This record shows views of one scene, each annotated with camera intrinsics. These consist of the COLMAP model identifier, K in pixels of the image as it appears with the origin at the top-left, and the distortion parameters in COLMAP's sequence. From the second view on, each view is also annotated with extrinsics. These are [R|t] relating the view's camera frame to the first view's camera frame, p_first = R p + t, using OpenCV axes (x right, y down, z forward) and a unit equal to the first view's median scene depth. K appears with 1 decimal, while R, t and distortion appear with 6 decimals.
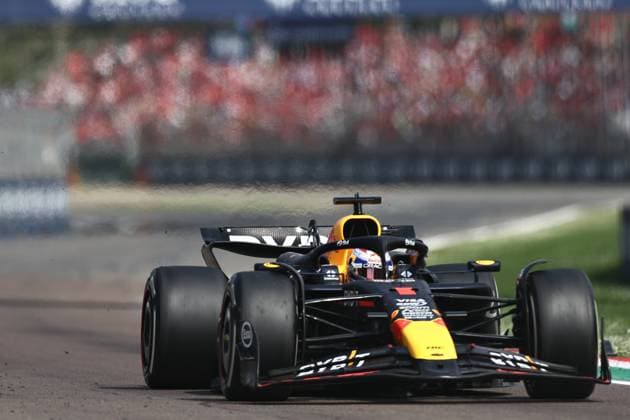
lens RADIAL K [[4311.5, 0, 315.0], [0, 4311.5, 210.0], [0, 0, 1]] dist [0.708913, -16.900026]
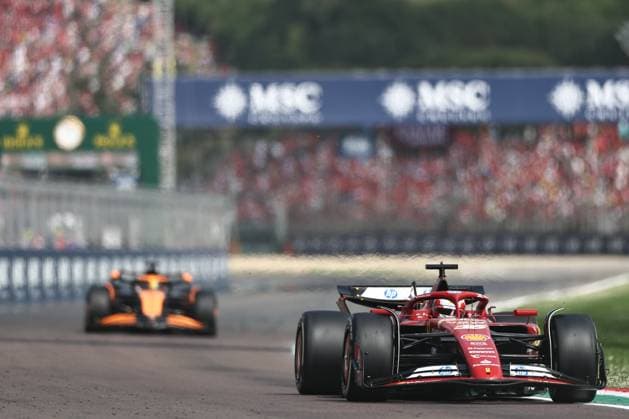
lens RADIAL K [[4304.6, 0, 314.5], [0, 4304.6, 209.5], [0, 0, 1]] dist [0.708913, -16.900026]
pose [[0.999440, 0.006161, -0.032889, 0.009700], [-0.006697, 0.999846, -0.016211, 0.001515], [0.032784, 0.016422, 0.999328, -0.279535]]
